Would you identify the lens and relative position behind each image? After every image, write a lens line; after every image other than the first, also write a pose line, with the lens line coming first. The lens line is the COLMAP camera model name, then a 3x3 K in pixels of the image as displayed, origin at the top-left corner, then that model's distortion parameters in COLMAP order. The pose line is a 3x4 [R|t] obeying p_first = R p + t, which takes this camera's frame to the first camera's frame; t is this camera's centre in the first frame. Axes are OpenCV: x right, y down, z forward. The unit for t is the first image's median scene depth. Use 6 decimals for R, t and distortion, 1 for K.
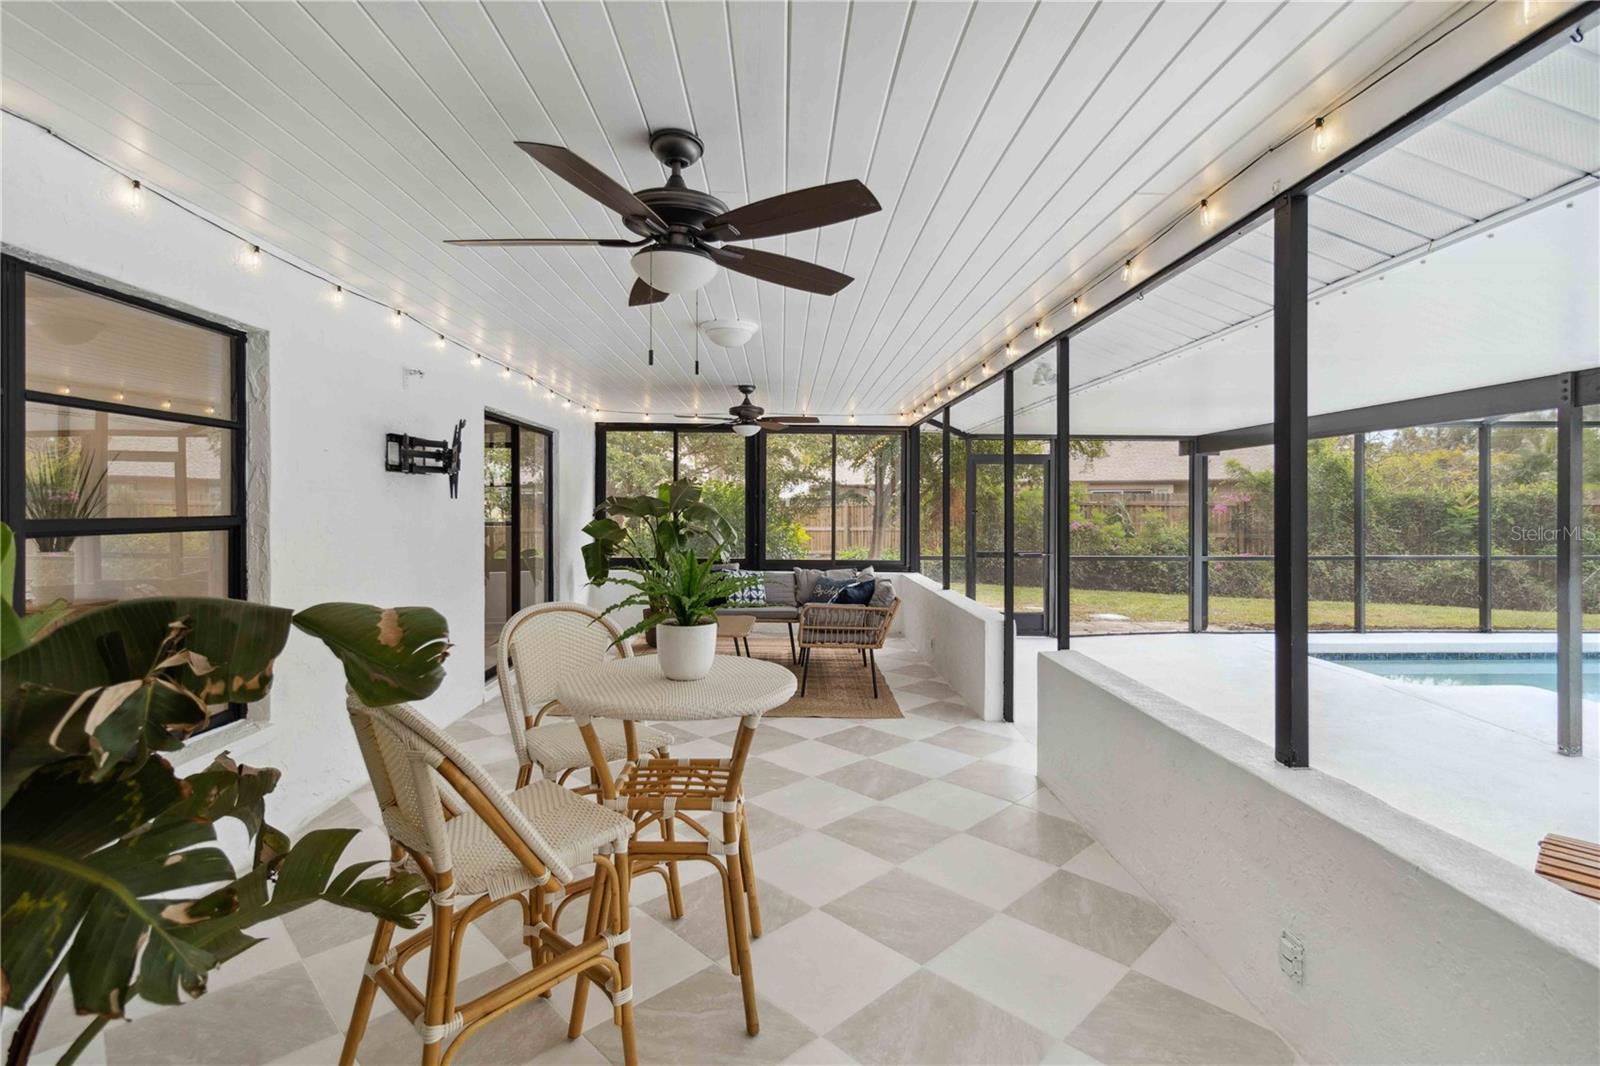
lens RADIAL K [[745.2, 0, 796.2], [0, 745.2, 519.5], [0, 0, 1]] dist [0.001366, 0.000225]
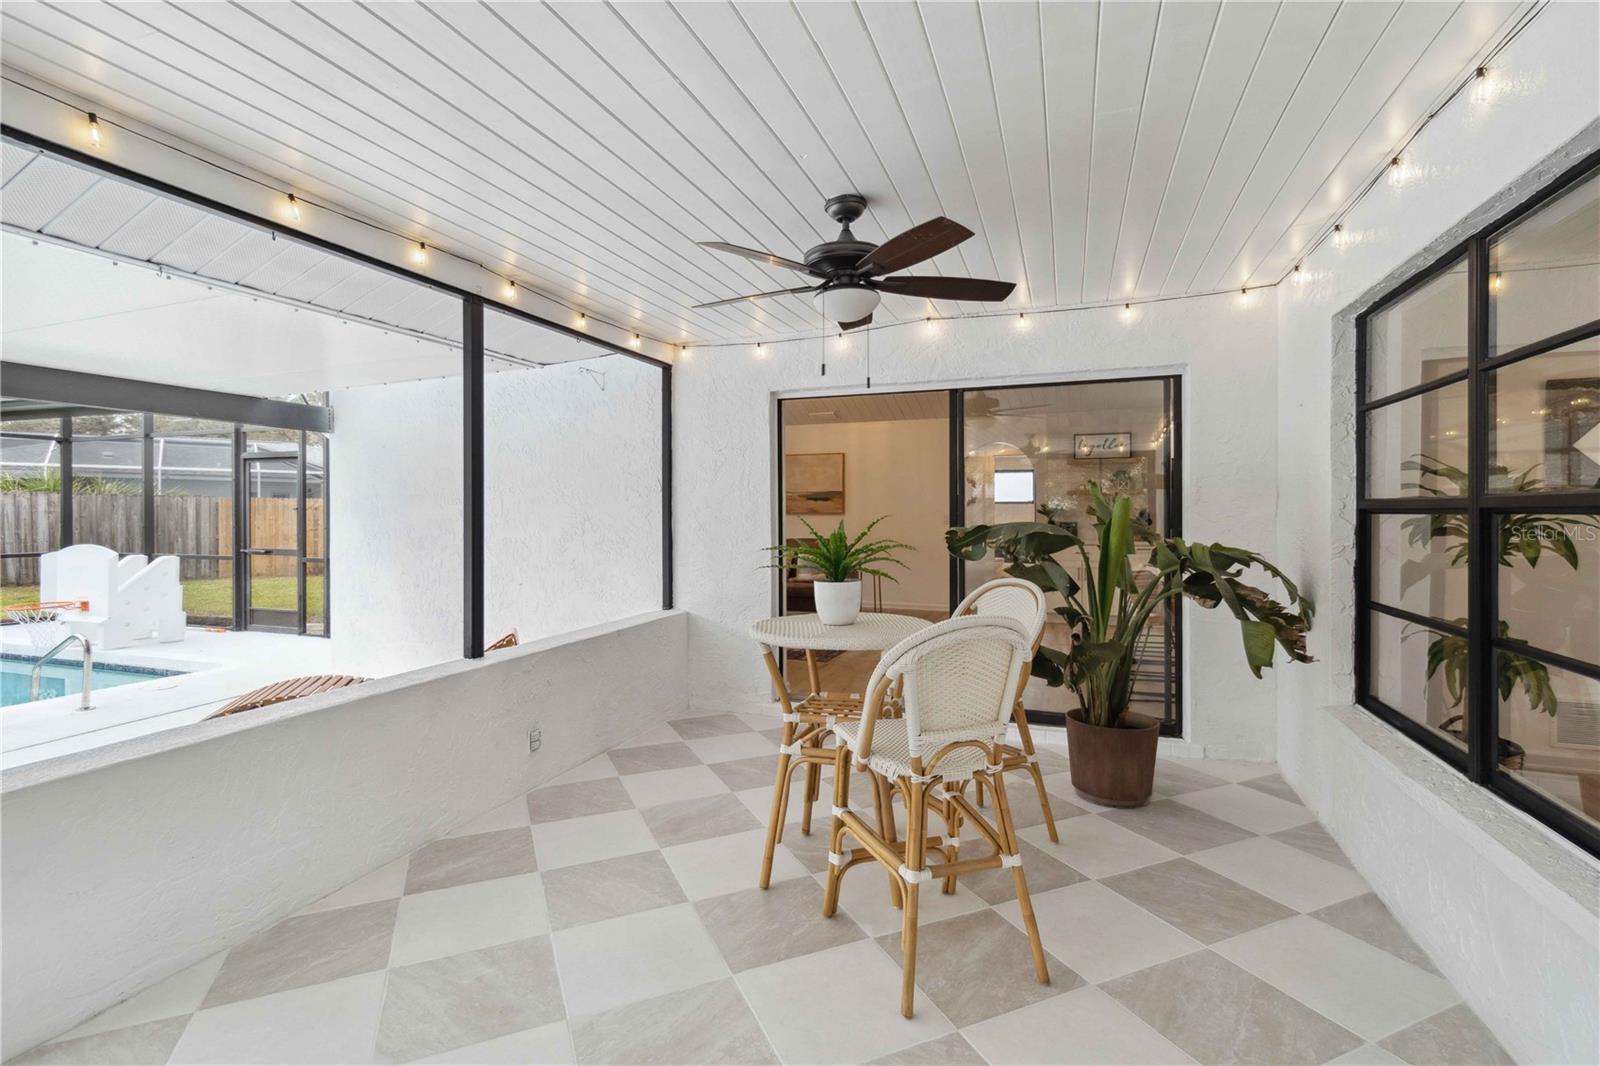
lens RADIAL K [[714.1, 0, 805.3], [0, 714.1, 518.4], [0, 0, 1]] dist [0.001495, 0.000345]
pose [[-0.935663, -0.000512, 0.352893, -0.513622], [0.006843, 0.999785, 0.019593, 0.010355], [-0.352827, 0.020747, -0.935458, 2.116149]]
